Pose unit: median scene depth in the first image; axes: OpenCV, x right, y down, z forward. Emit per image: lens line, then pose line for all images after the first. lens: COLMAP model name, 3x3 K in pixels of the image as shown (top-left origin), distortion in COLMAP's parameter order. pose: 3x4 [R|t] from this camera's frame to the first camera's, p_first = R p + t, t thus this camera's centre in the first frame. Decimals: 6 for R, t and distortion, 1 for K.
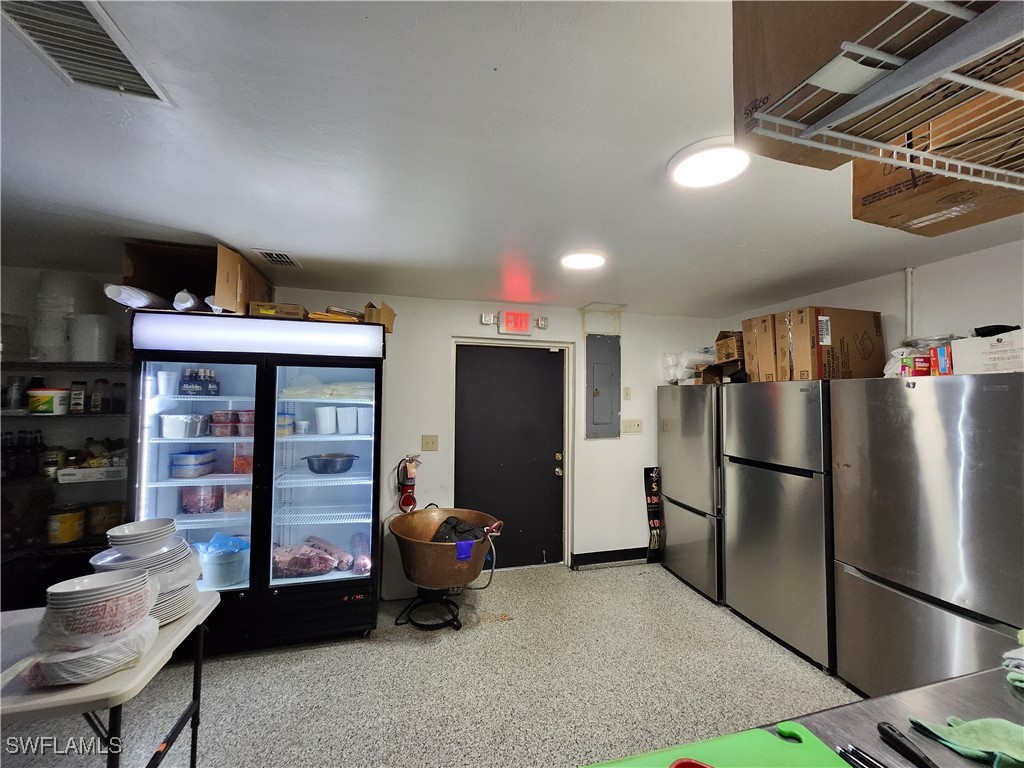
lens RADIAL K [[402.2, 0, 512.3], [0, 402.2, 380.9], [0, 0, 1]] dist [-0.001616, 0.000437]
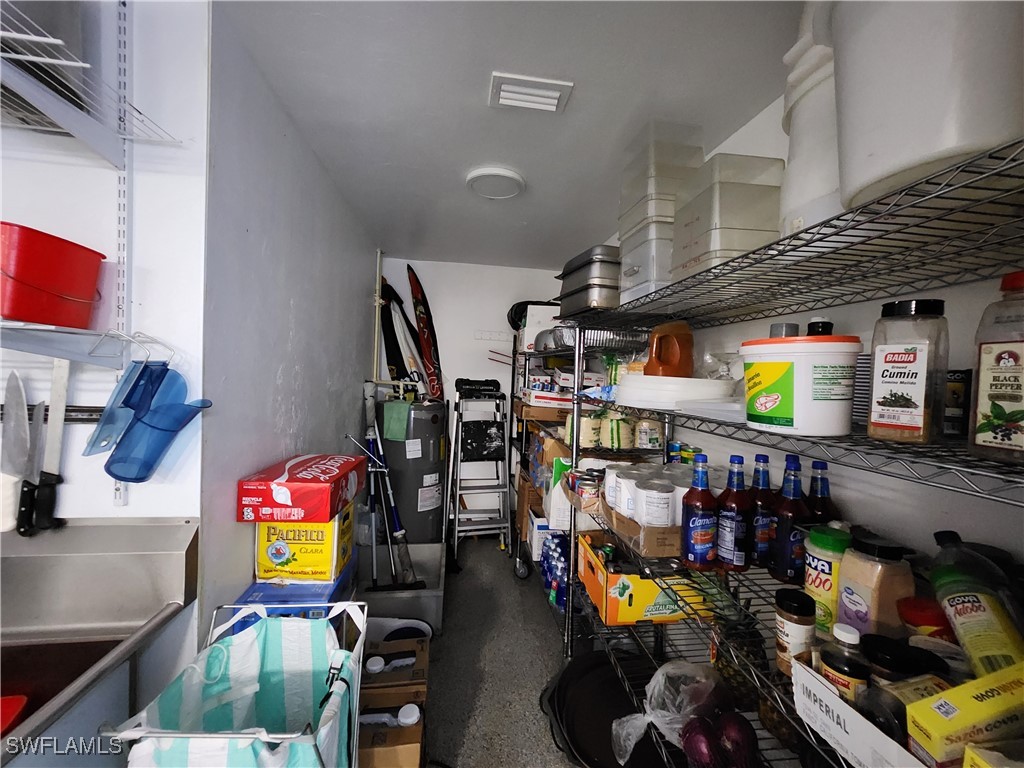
lens RADIAL K [[402.2, 0, 512.3], [0, 402.2, 380.9], [0, 0, 1]] dist [-0.001616, 0.000437]
pose [[-0.132499, 0.012342, -0.991106, -0.746244], [-0.002794, 0.999914, 0.012825, 0.040569], [0.991179, 0.004469, -0.132454, 0.734028]]
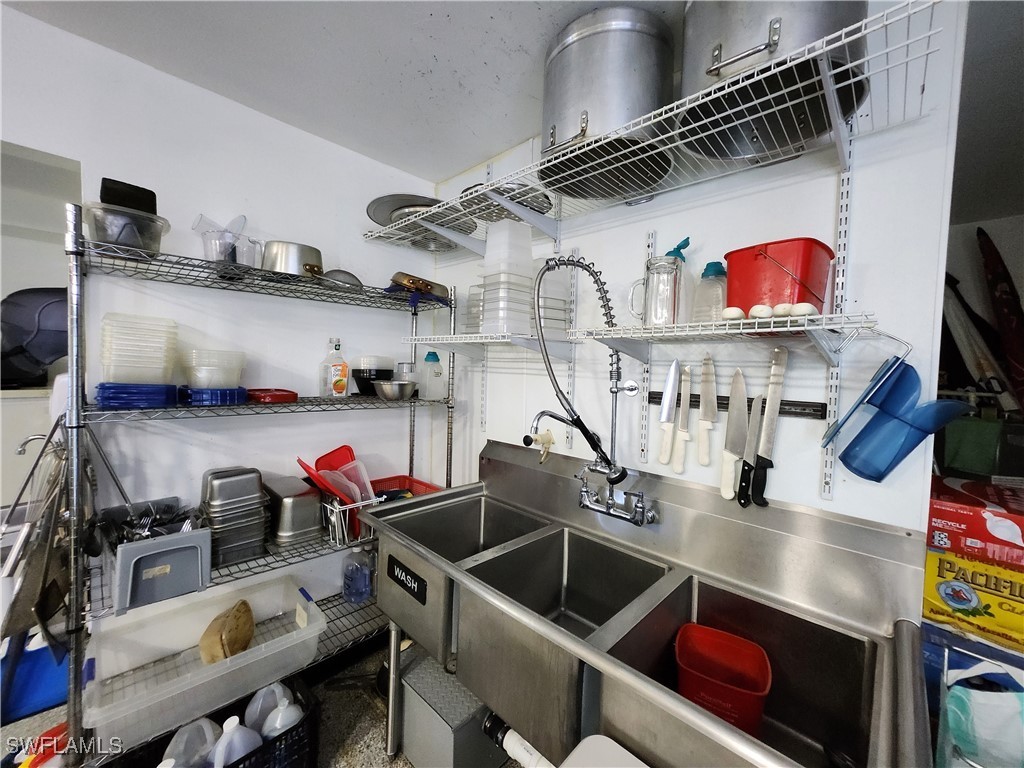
lens RADIAL K [[402.2, 0, 512.3], [0, 402.2, 380.9], [0, 0, 1]] dist [-0.001616, 0.000437]
pose [[-0.861010, -0.016447, -0.508321, -0.615831], [-0.019258, 0.999815, 0.000270, 0.054127], [0.508223, 0.010022, -0.861167, 0.510372]]
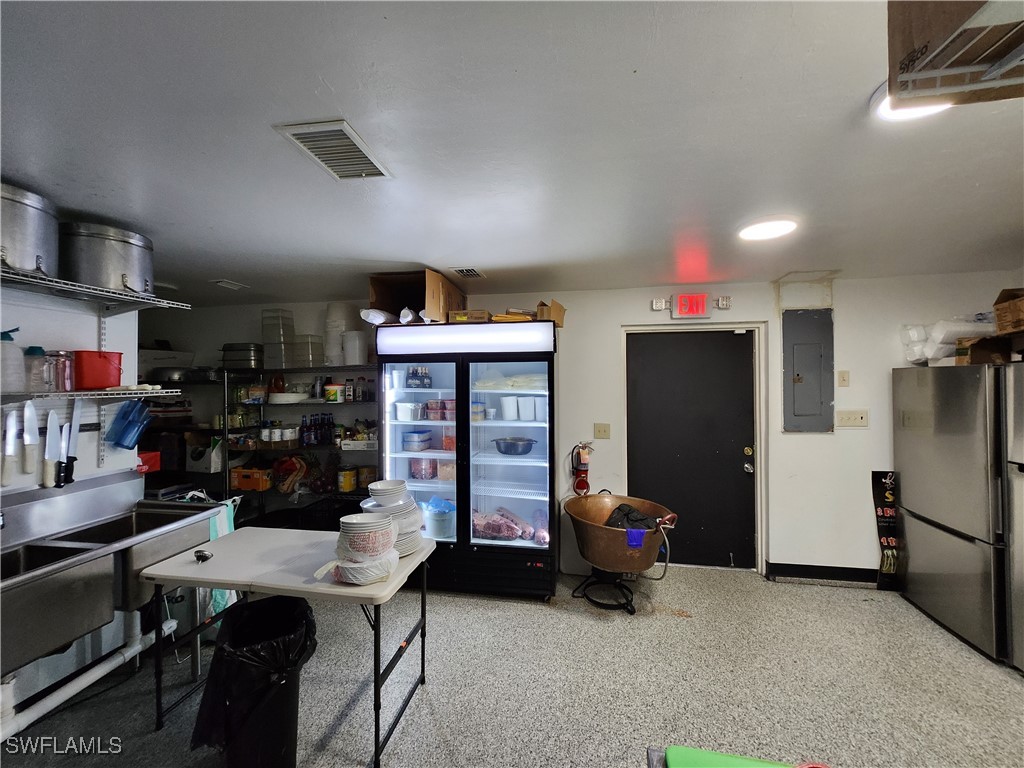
lens RADIAL K [[402.2, 0, 512.3], [0, 402.2, 380.9], [0, 0, 1]] dist [-0.001616, 0.000437]
pose [[0.905105, -0.018058, -0.424804, 0.035635], [0.031207, 0.999224, 0.024015, -0.007755], [0.424041, -0.034993, 0.904967, -0.033004]]
